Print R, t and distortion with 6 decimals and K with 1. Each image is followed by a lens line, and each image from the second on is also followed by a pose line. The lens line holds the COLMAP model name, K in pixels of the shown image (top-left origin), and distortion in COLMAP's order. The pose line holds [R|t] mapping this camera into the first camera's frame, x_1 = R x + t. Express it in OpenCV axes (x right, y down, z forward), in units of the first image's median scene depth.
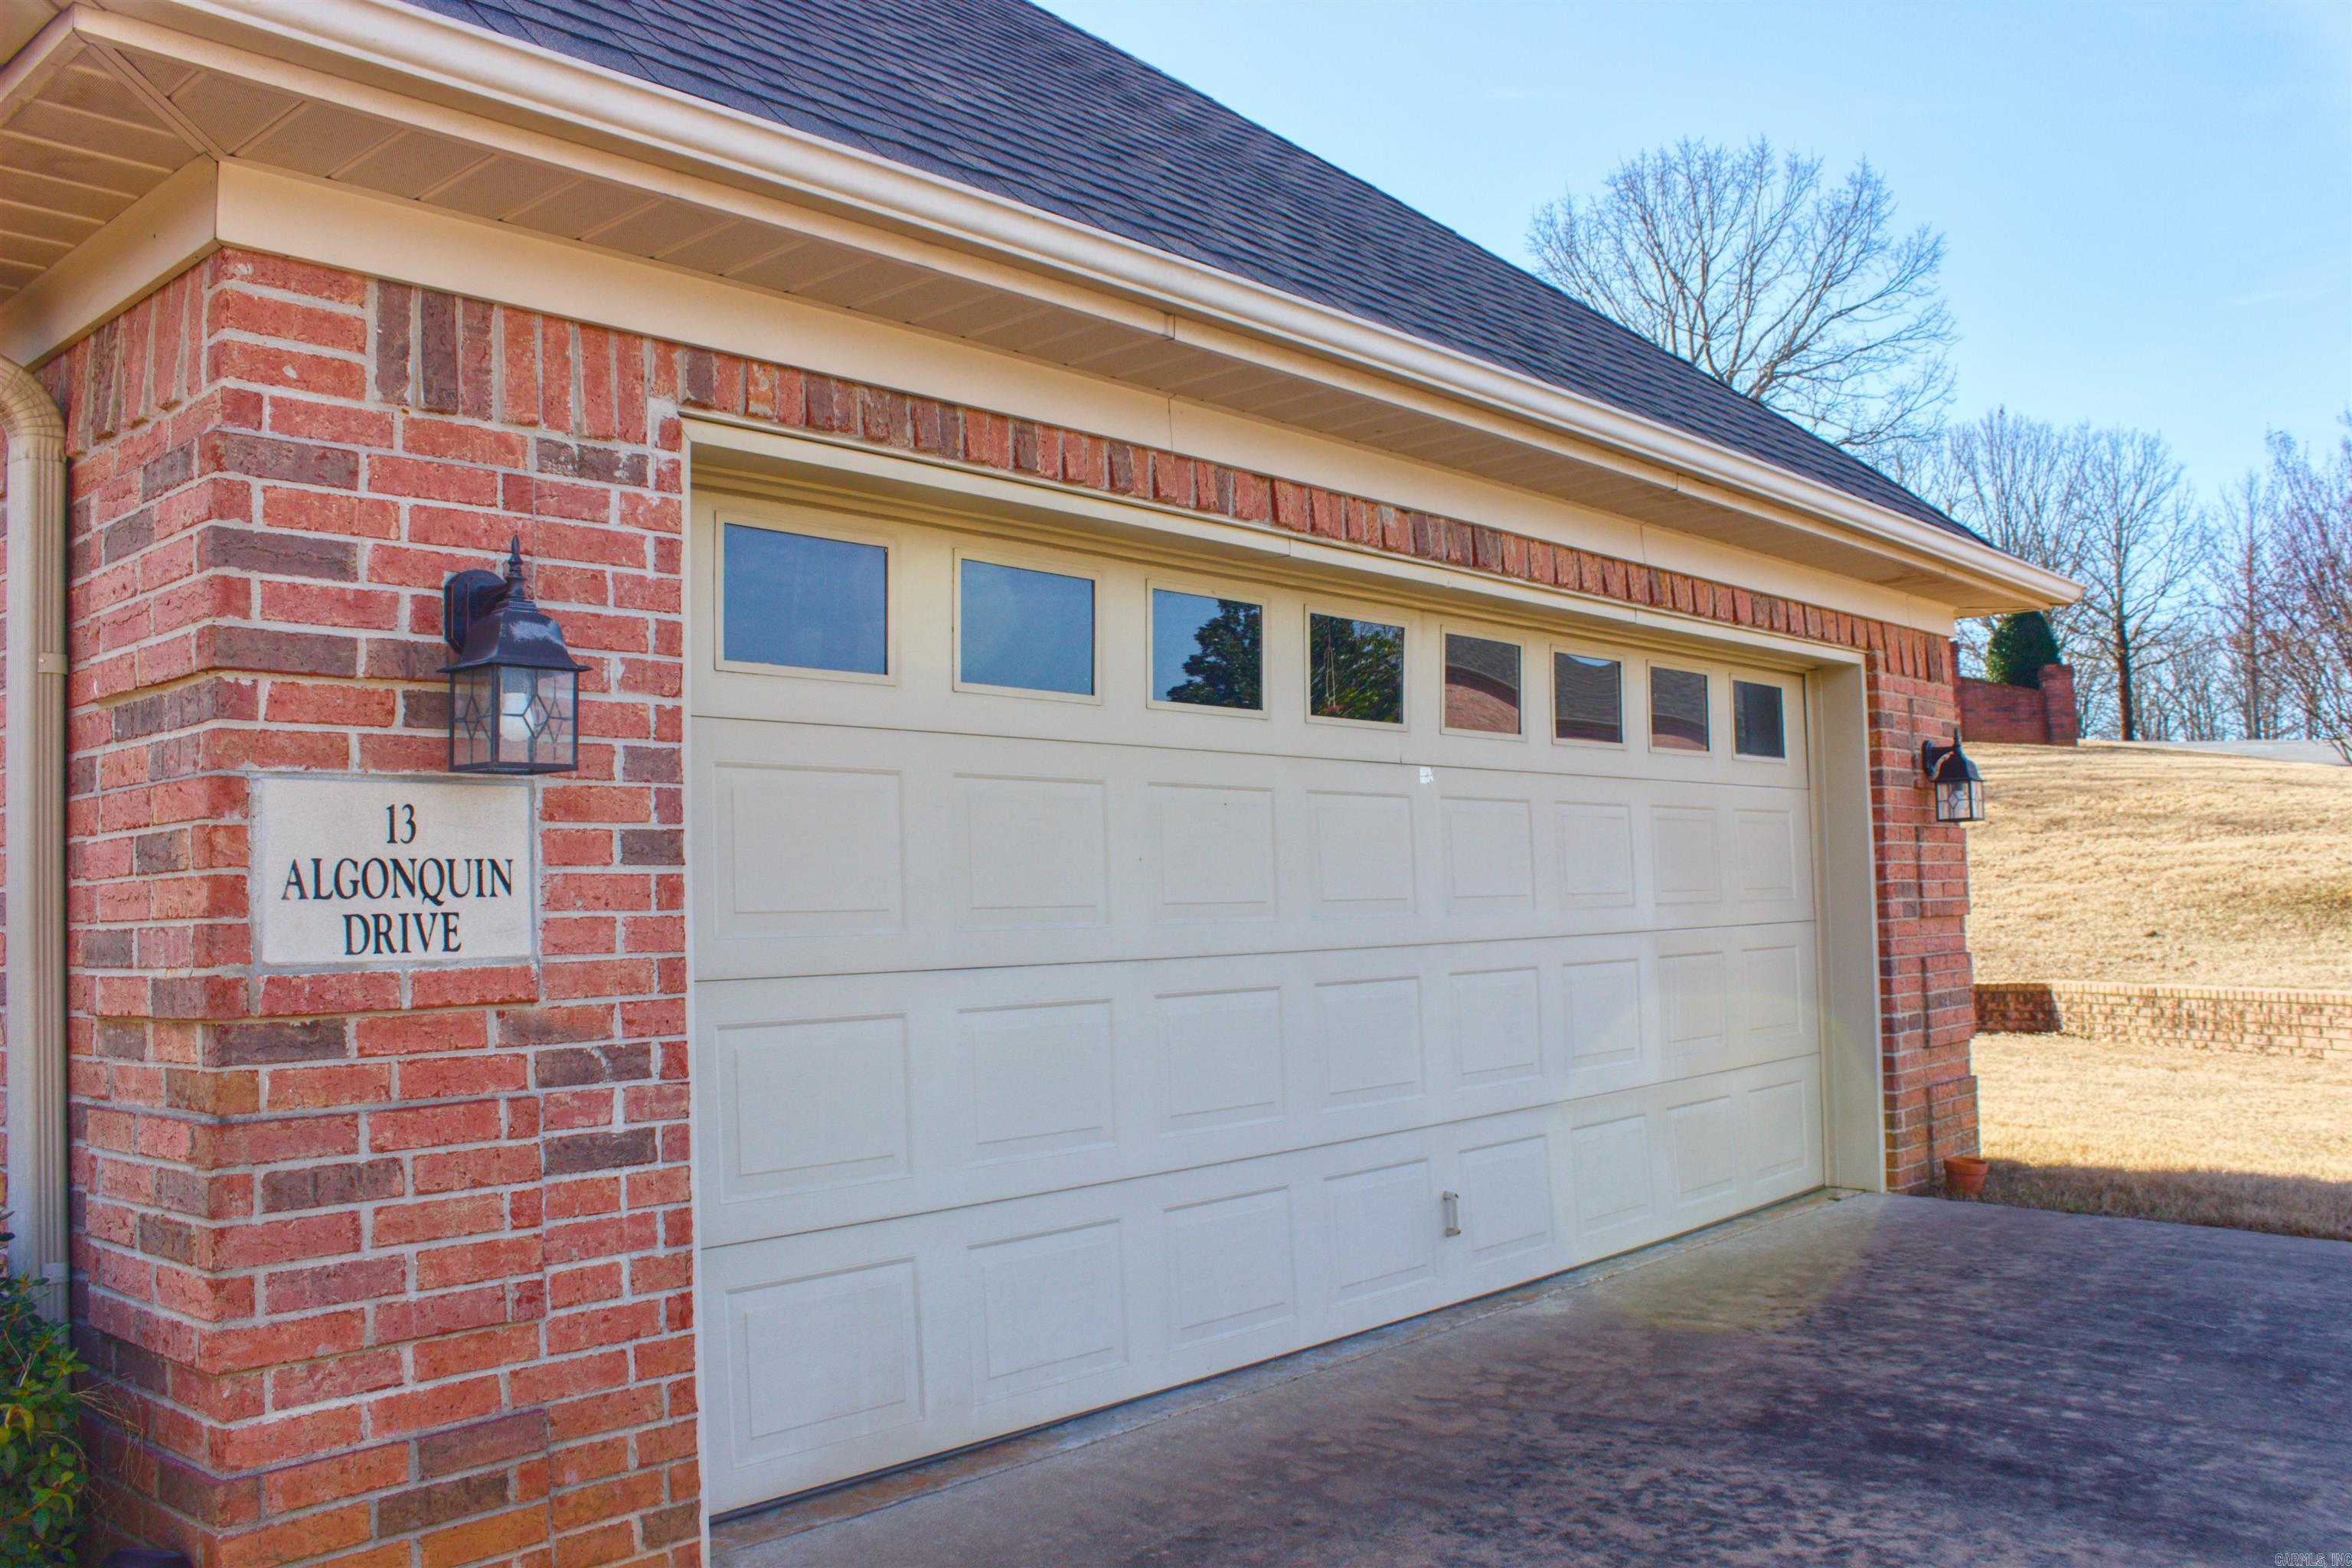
lens RADIAL K [[1952.0, 0, 1185.2], [0, 1952.0, 773.9], [0, 0, 1]] dist [-0.170370, 0.141835]
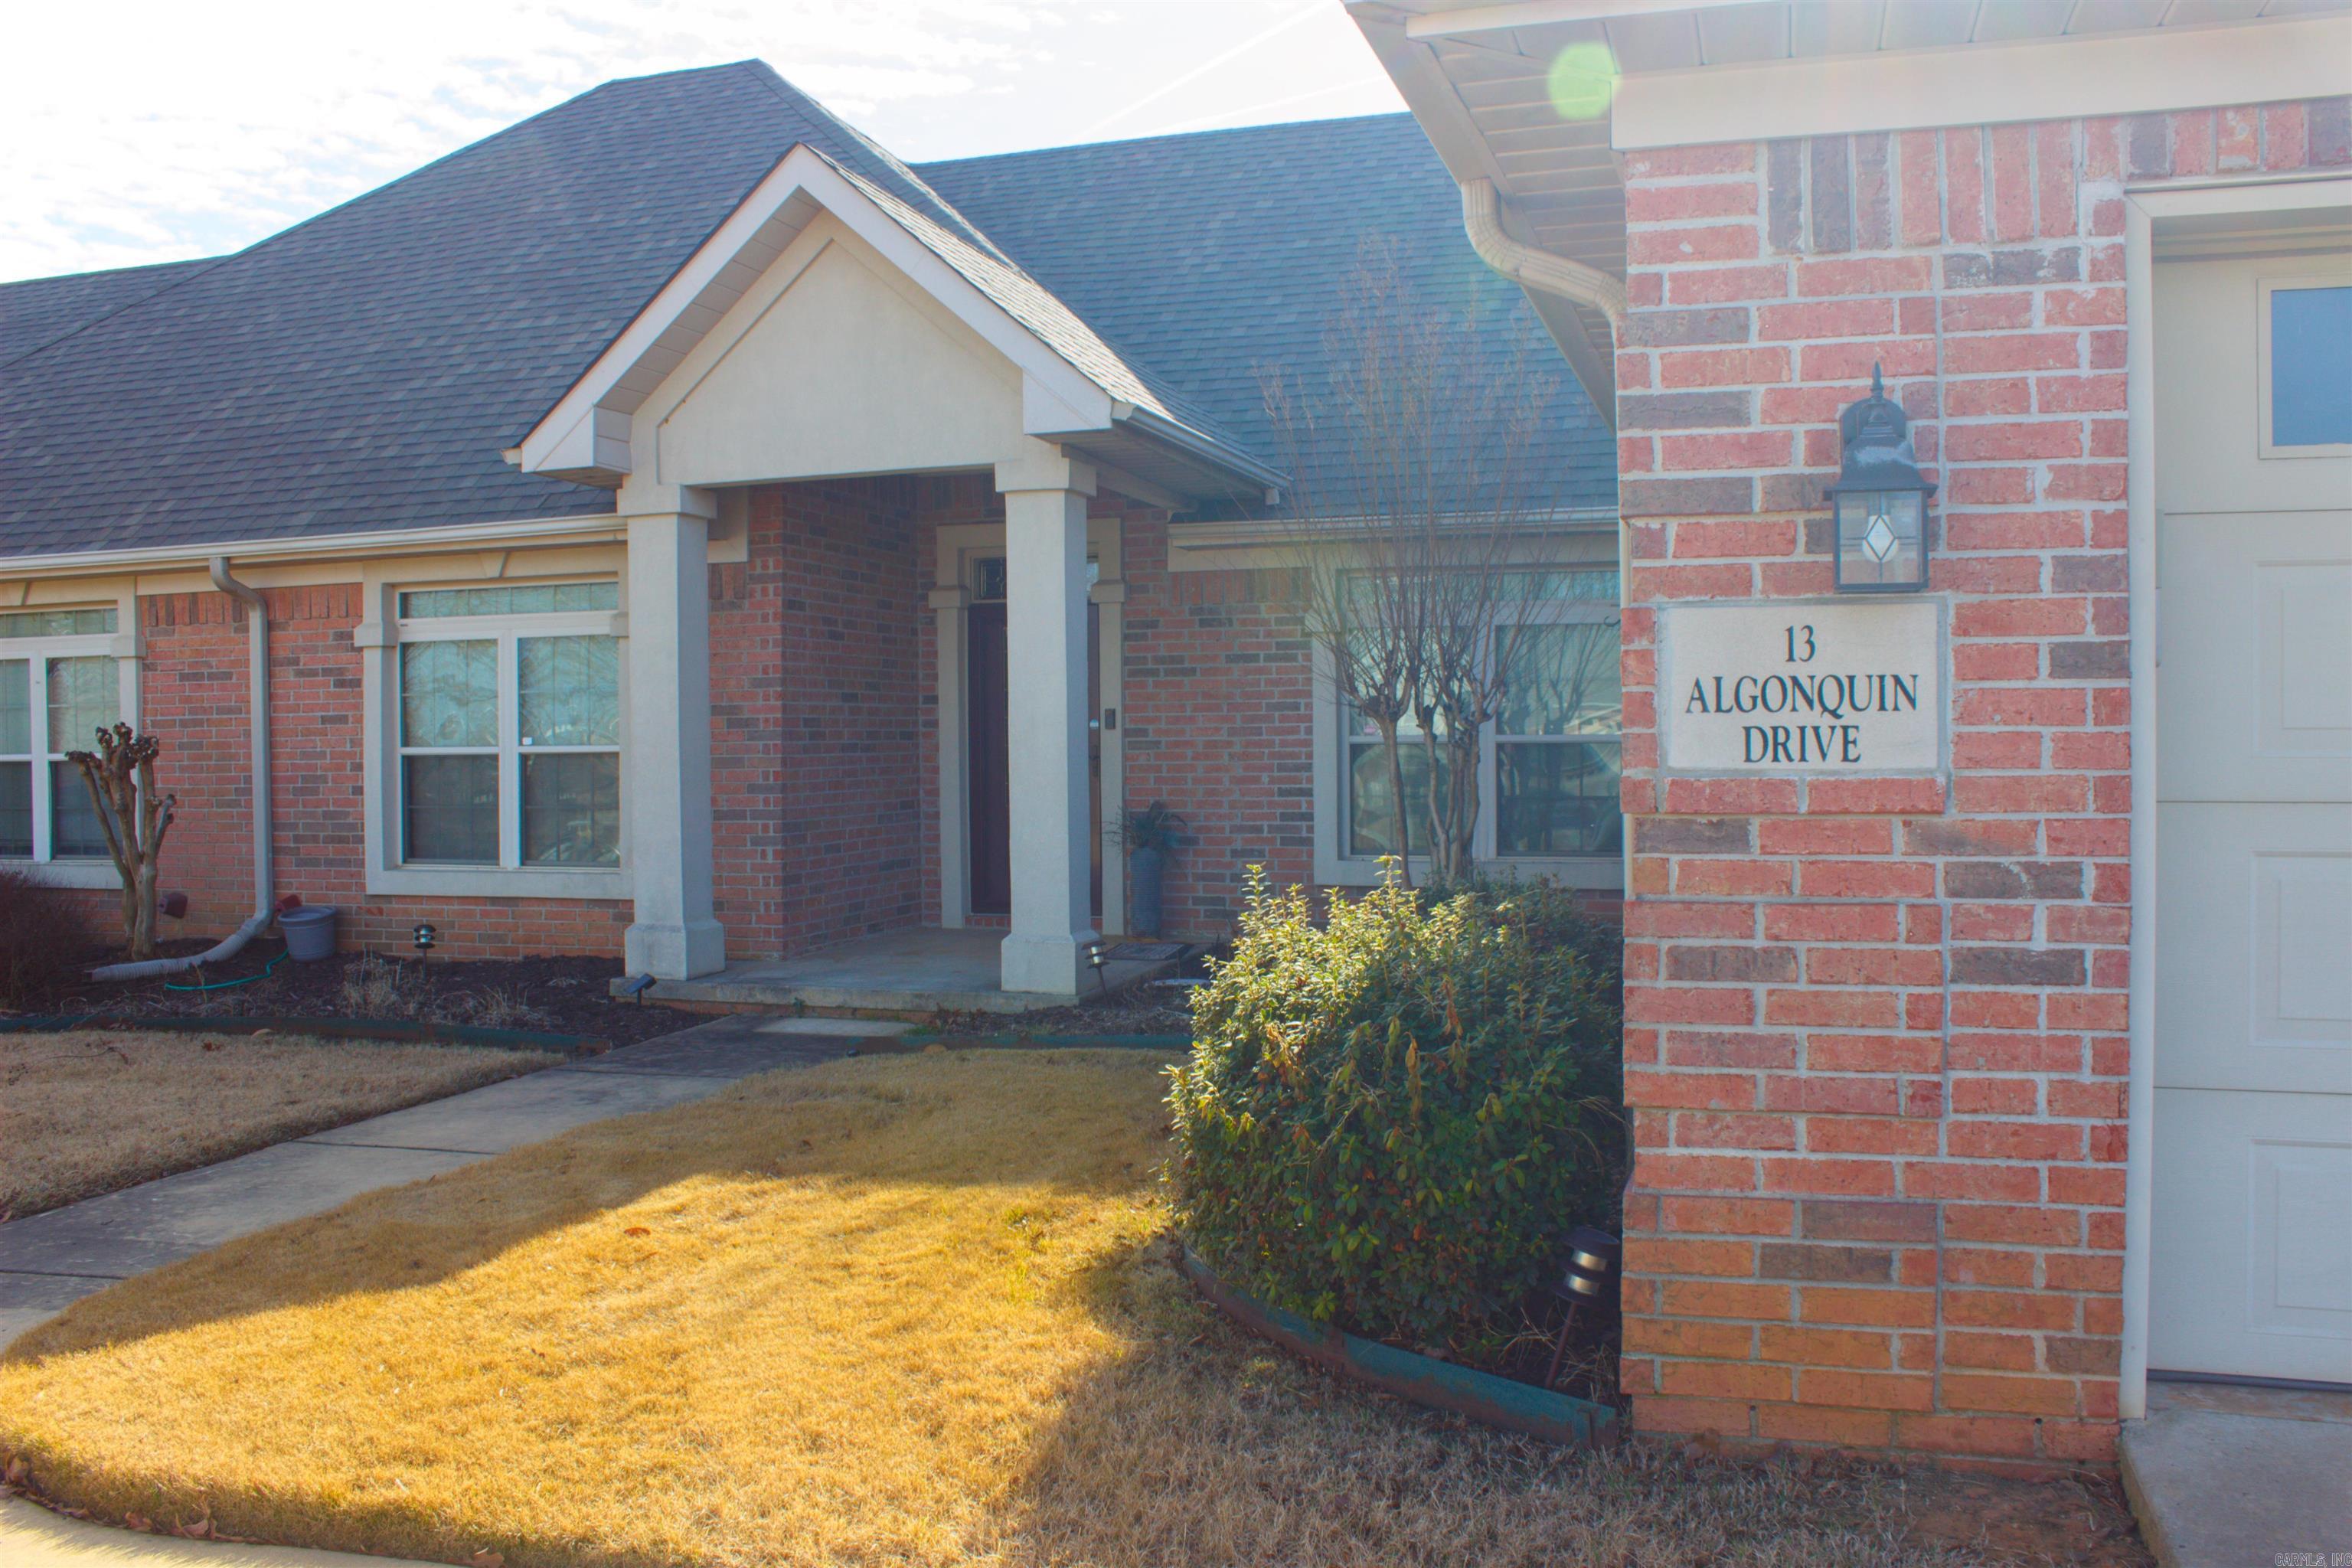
lens RADIAL K [[1952.0, 0, 1185.2], [0, 1952.0, 773.9], [0, 0, 1]] dist [-0.170370, 0.141835]
pose [[0.405077, 0.046057, -0.913122, 0.428686], [0.058325, 0.995394, 0.076080, -0.003514], [0.912420, -0.084076, 0.400525, 0.221838]]
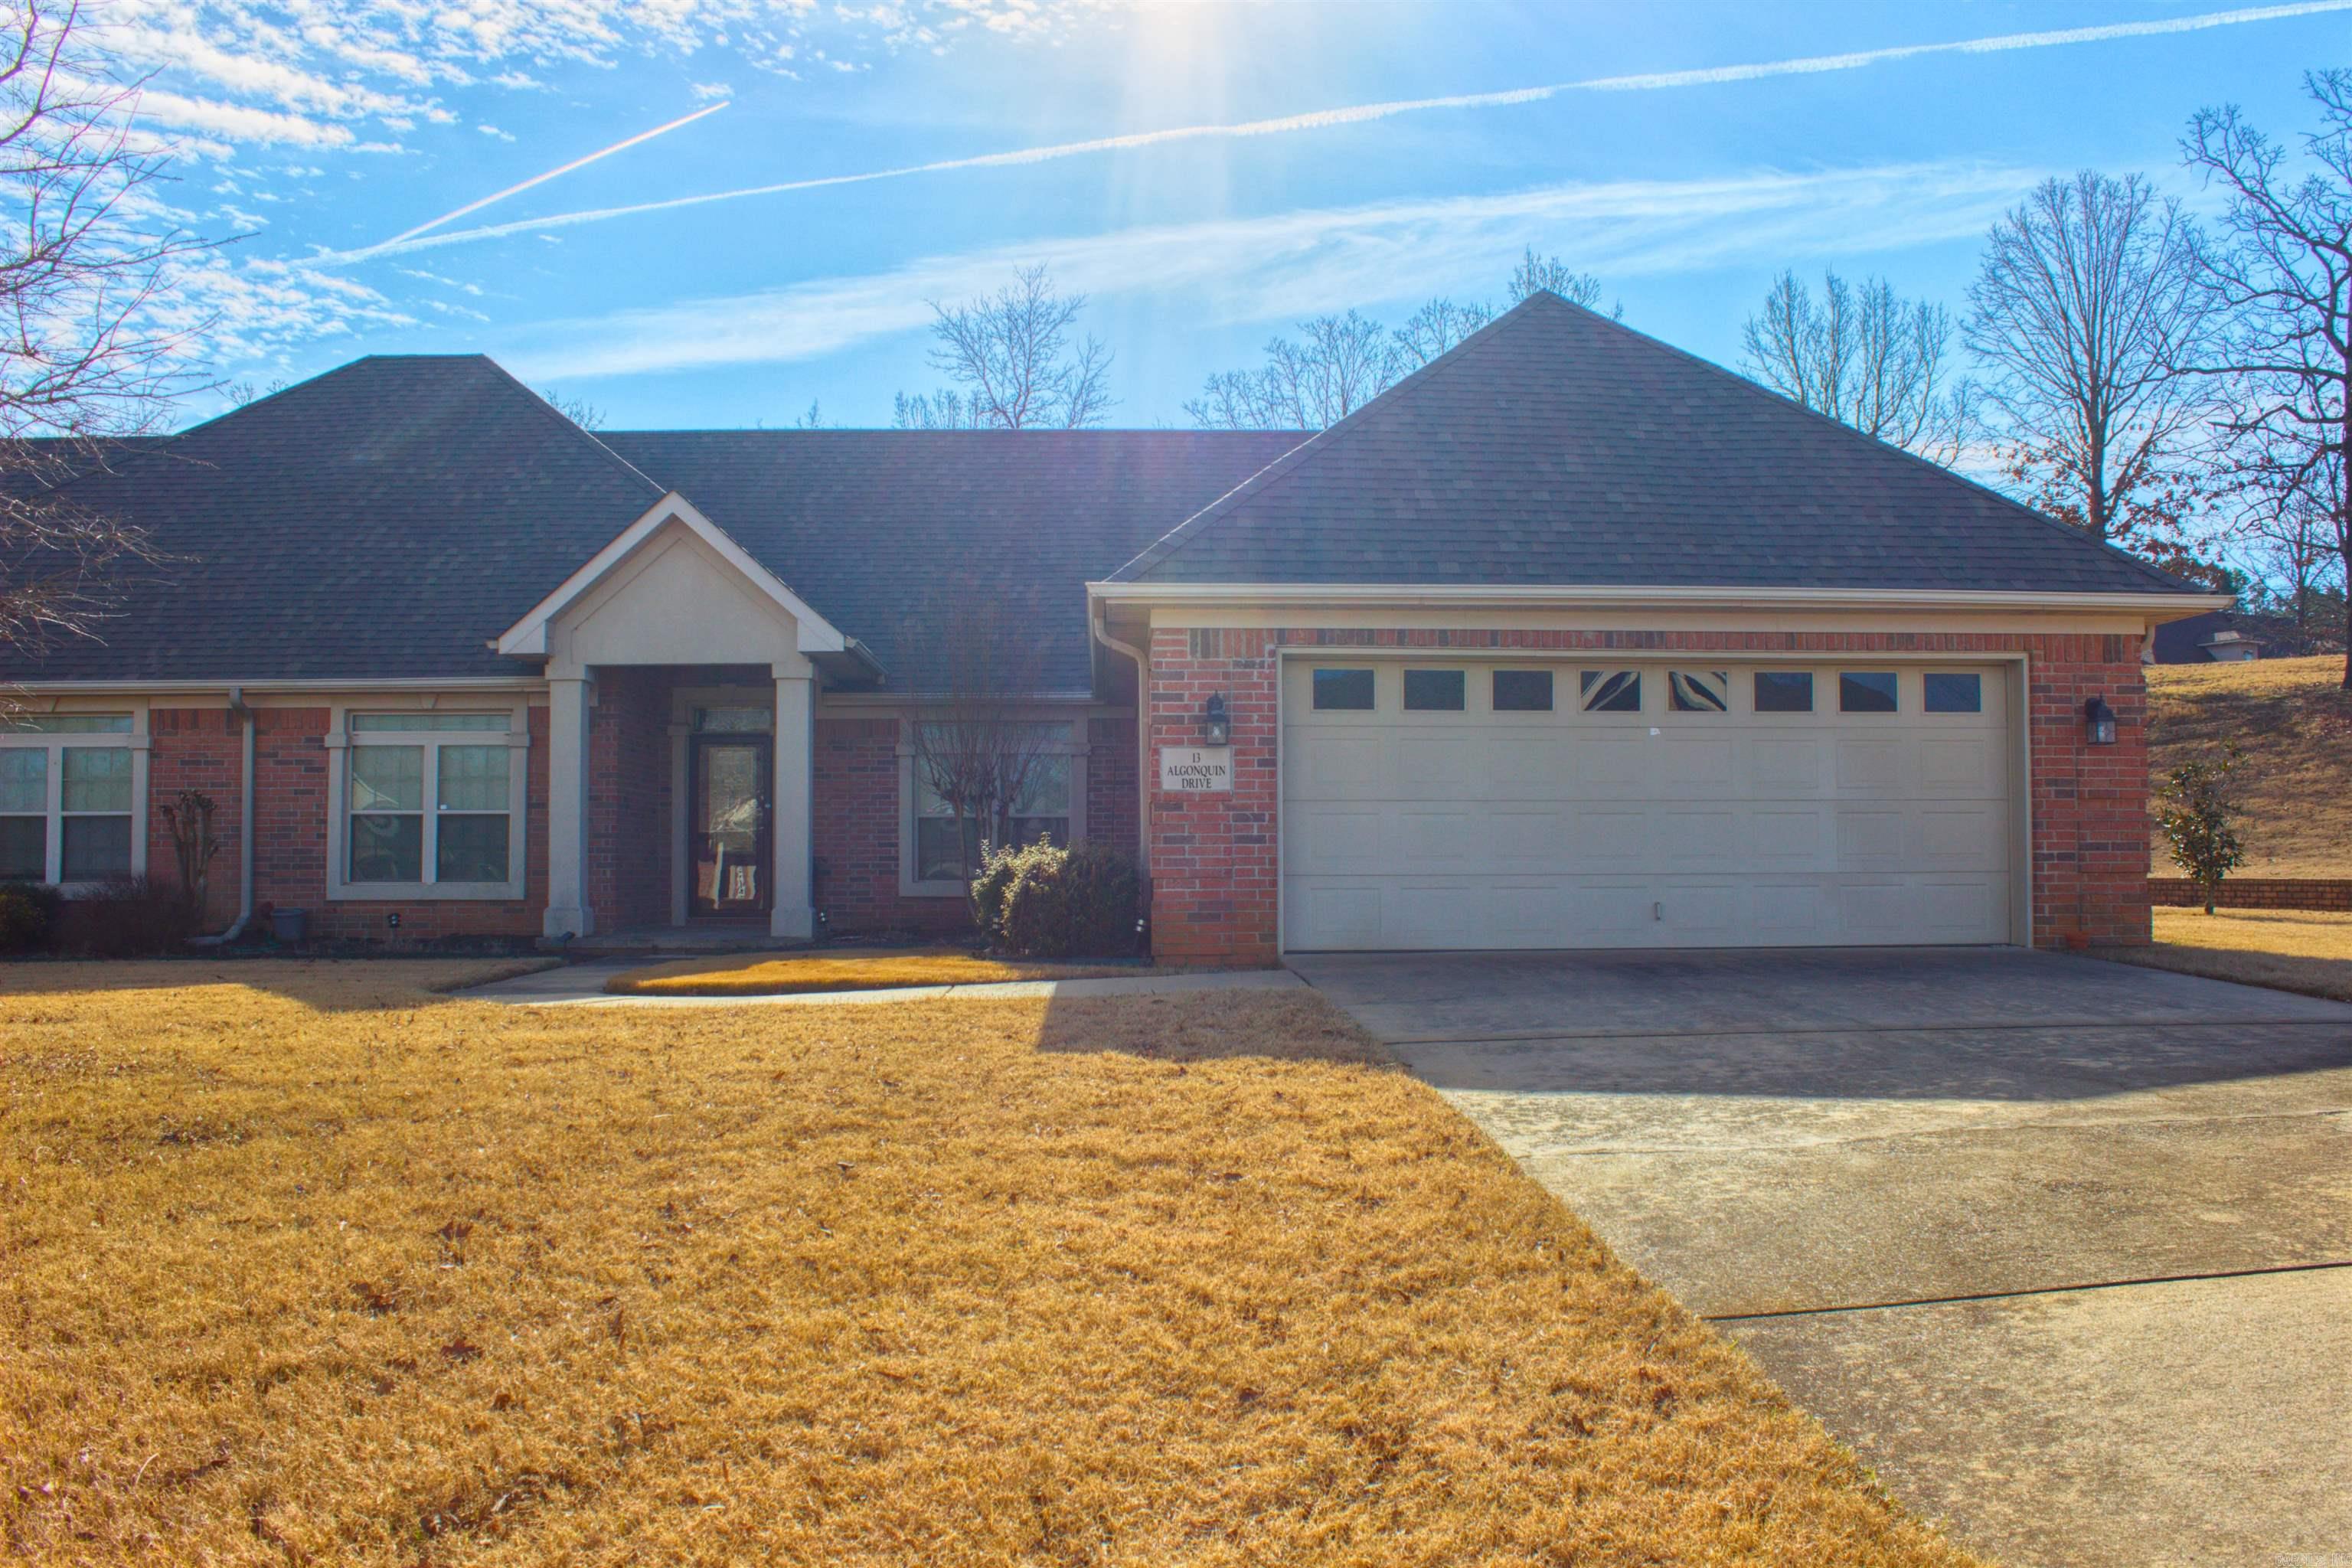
lens RADIAL K [[2003.8, 0, 1182.1], [0, 2003.8, 734.3], [0, 0, 1]] dist [-0.182005, 0.148694]
pose [[0.692698, -0.018890, -0.720981, 2.673255], [0.031533, 0.999494, 0.004109, -0.043719], [0.720539, -0.025581, 0.692943, -2.035152]]
